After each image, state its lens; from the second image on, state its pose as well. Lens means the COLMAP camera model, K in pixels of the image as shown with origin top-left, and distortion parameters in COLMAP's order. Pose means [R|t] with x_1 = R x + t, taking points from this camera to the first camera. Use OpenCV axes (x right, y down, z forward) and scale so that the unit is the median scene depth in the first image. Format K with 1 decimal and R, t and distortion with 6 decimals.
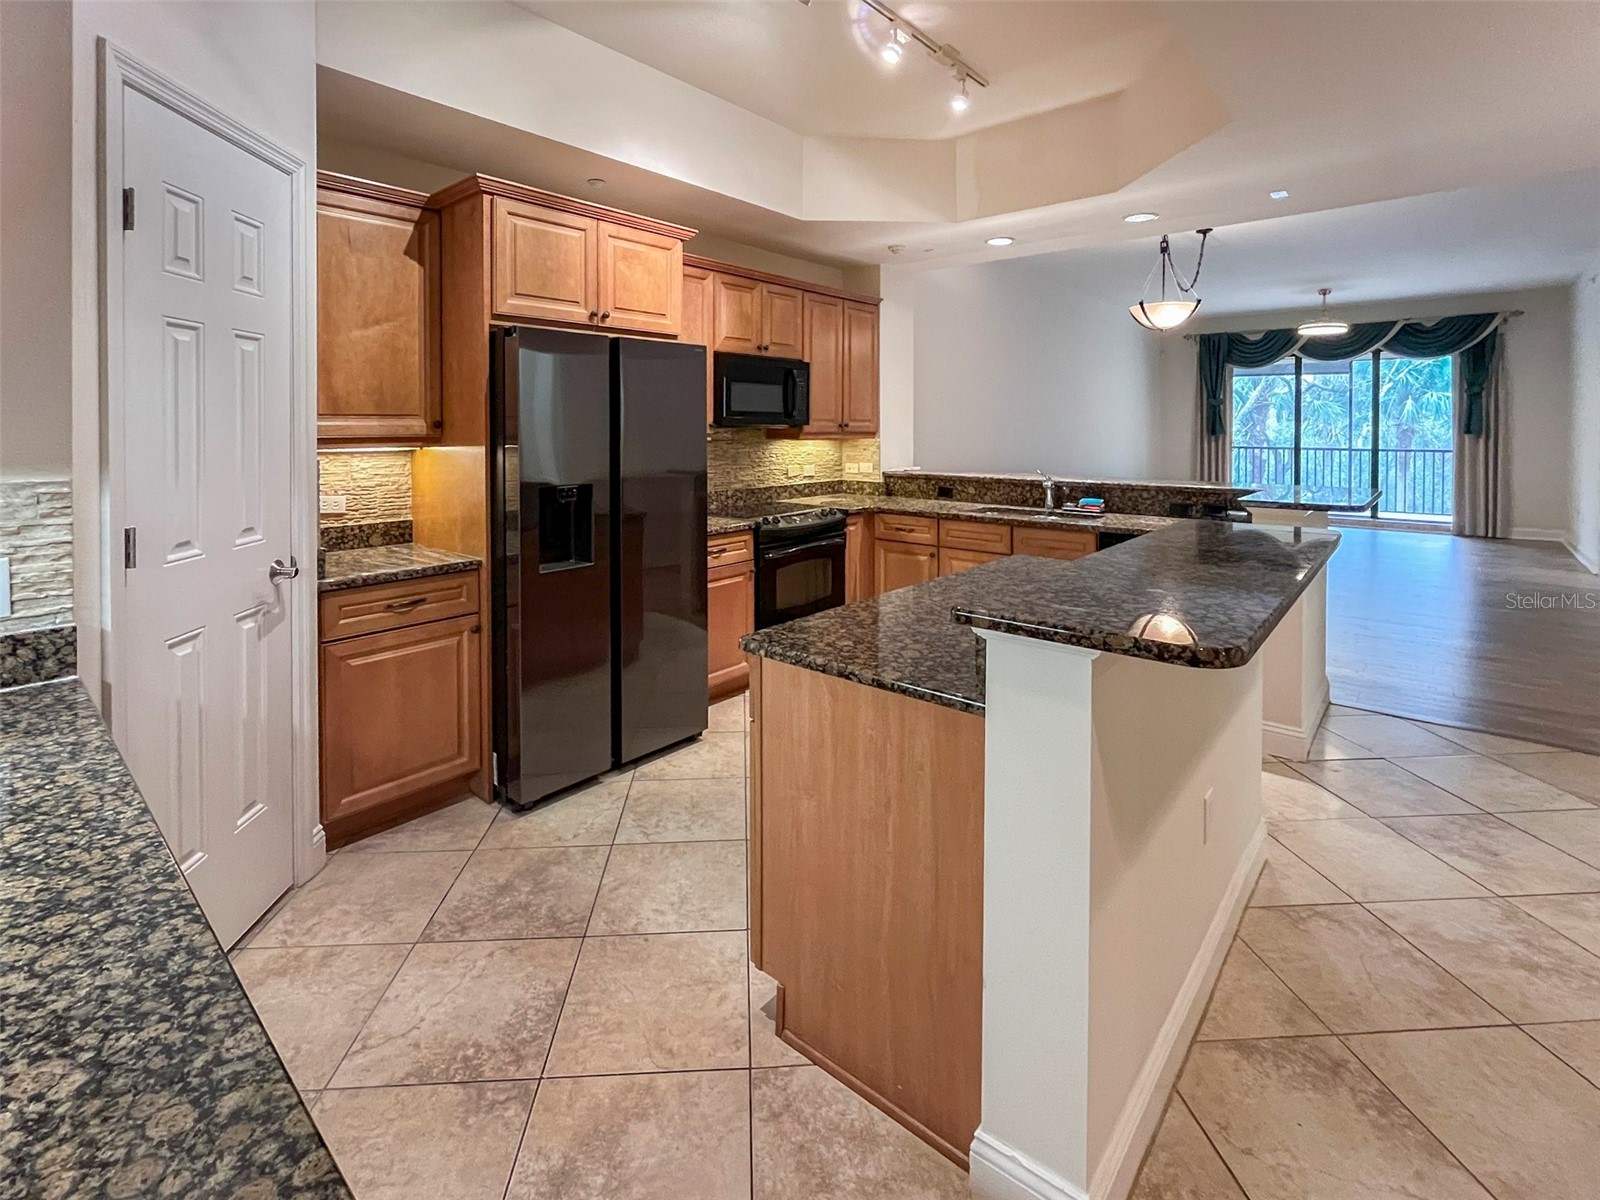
lens RADIAL K [[715.4, 0, 802.6], [0, 715.4, 622.8], [0, 0, 1]] dist [0.003908, 0.000208]
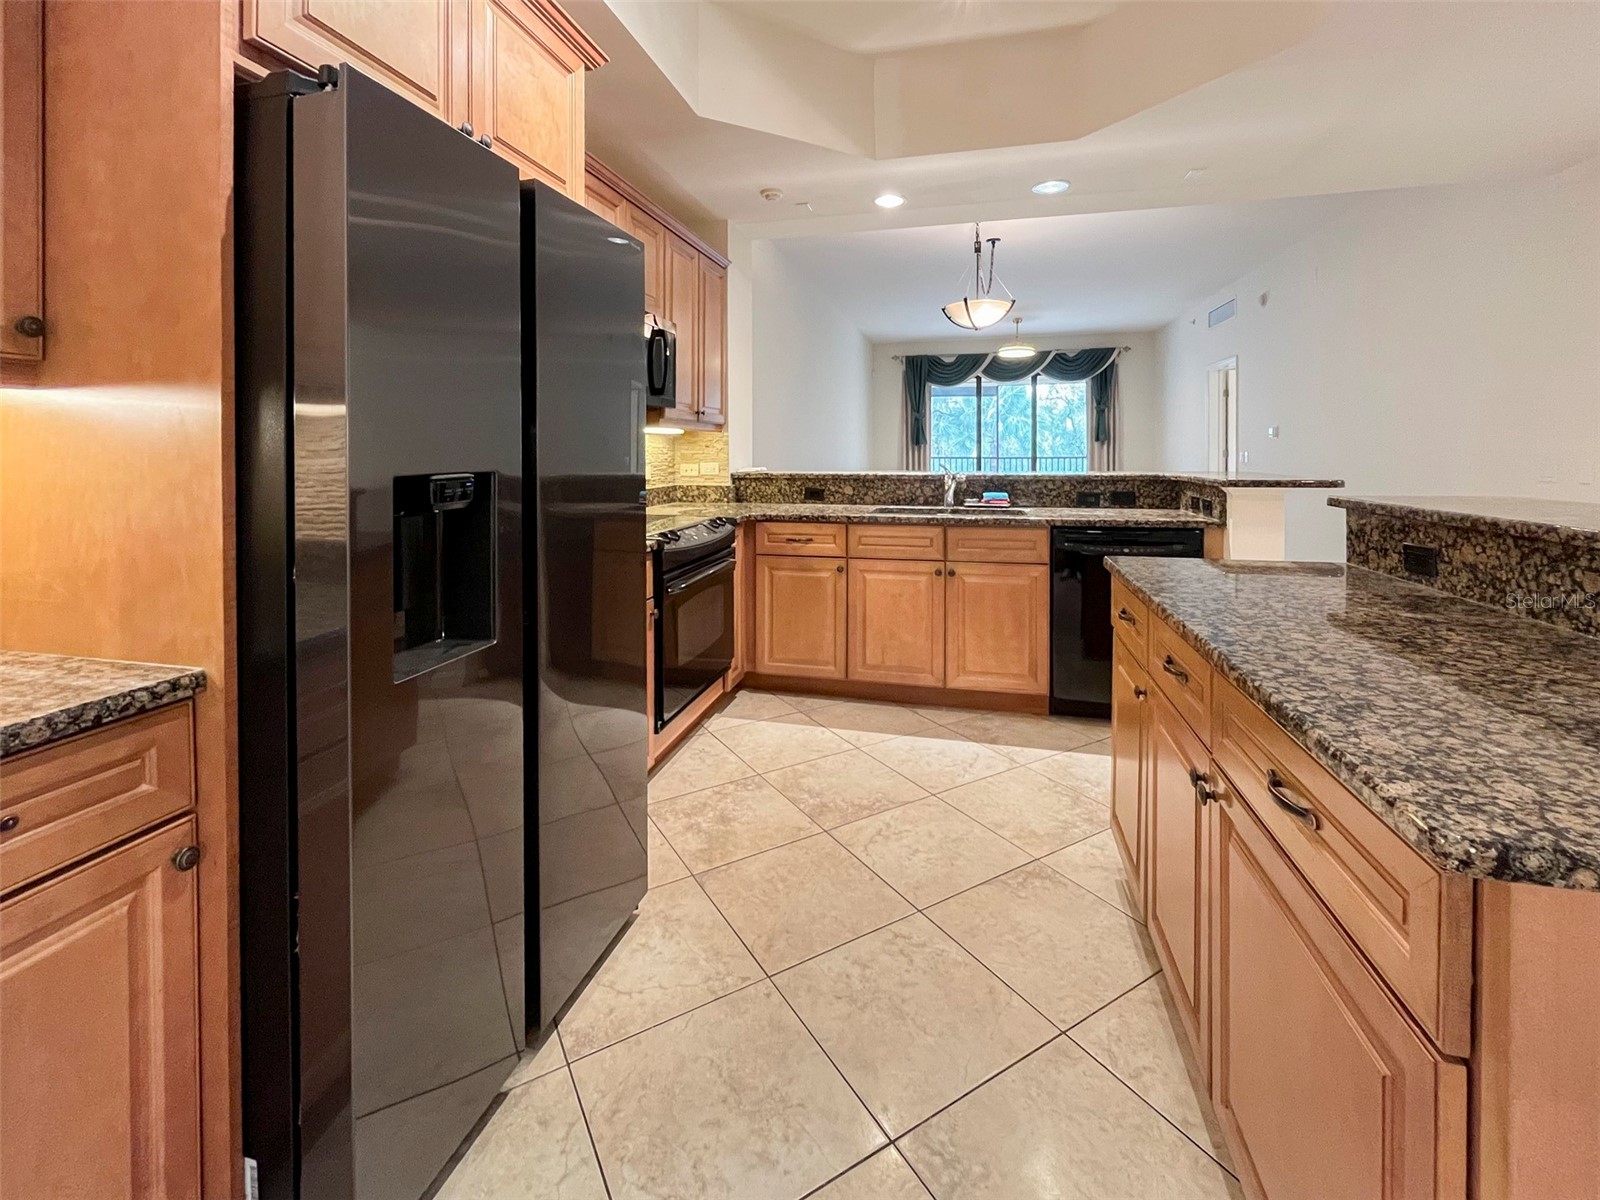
lens RADIAL K [[689.3, 0, 791.1], [0, 689.3, 561.1], [0, 0, 1]] dist [0.001269, -0.000187]
pose [[0.898017, -0.076019, 0.433344, -0.185897], [0.122323, 0.989265, -0.079950, -0.044985], [-0.422614, 0.124804, 0.897675, 0.304496]]
